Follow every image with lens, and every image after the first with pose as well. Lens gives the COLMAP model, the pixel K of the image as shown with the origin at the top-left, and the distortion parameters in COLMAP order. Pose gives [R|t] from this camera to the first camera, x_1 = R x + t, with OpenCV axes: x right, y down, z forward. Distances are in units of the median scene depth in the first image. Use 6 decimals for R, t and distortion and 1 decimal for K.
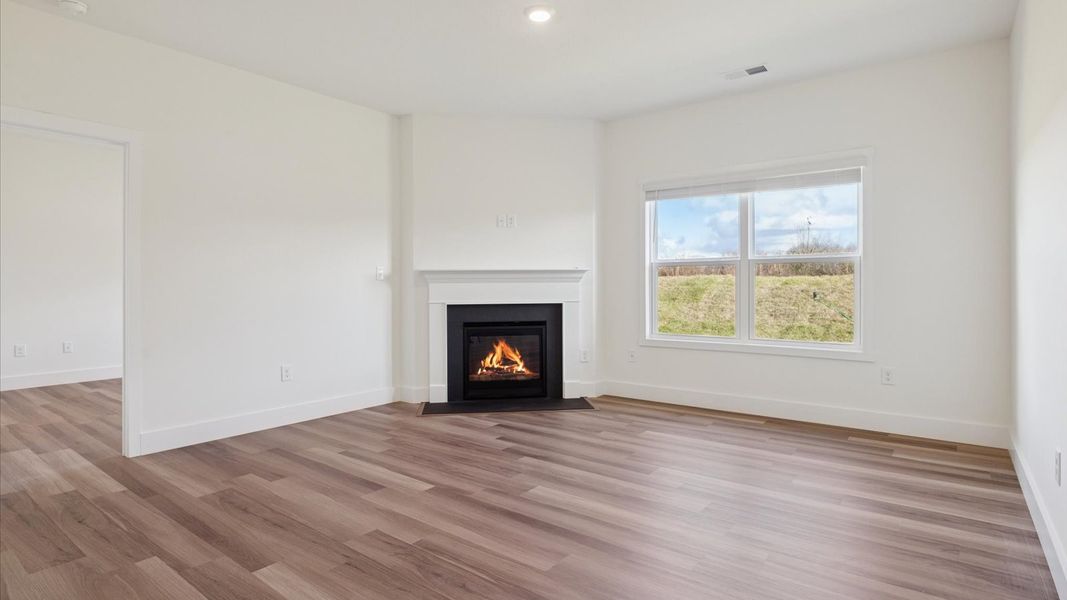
lens RADIAL K [[536.9, 0, 532.1], [0, 536.9, 288.3], [0, 0, 1]] dist [0.005321, 0.000735]
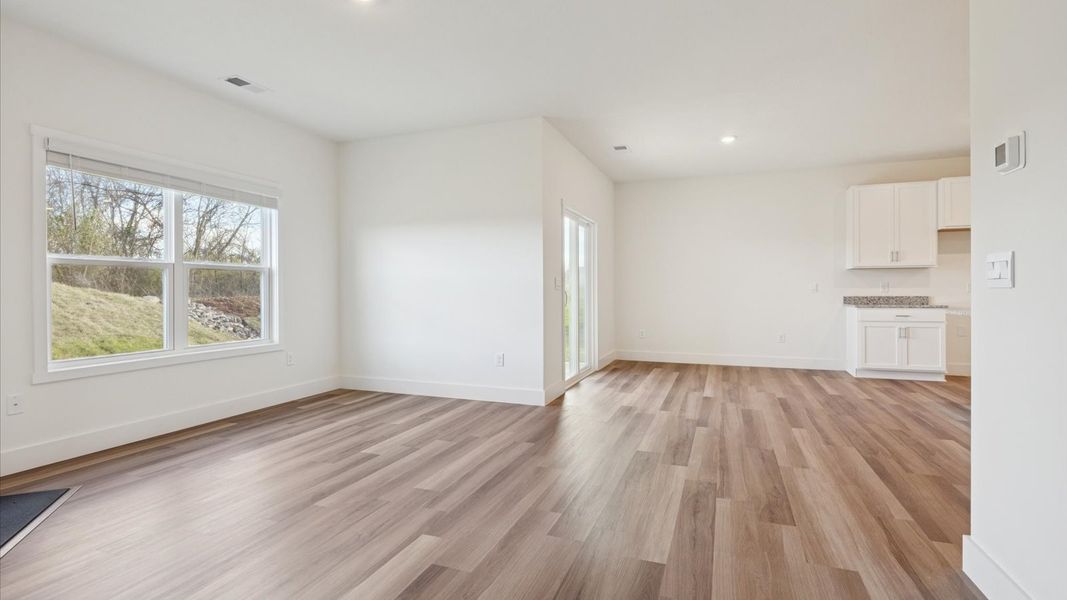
lens RADIAL K [[495.0, 0, 533.5], [0, 495.0, 300.0], [0, 0, 1]] dist [-0.000750, -0.000089]
pose [[-0.276644, -0.015085, 0.960854, -0.673644], [0.013394, 0.999719, 0.019552, 0.000742], [-0.960879, 0.018279, -0.276364, 0.744505]]
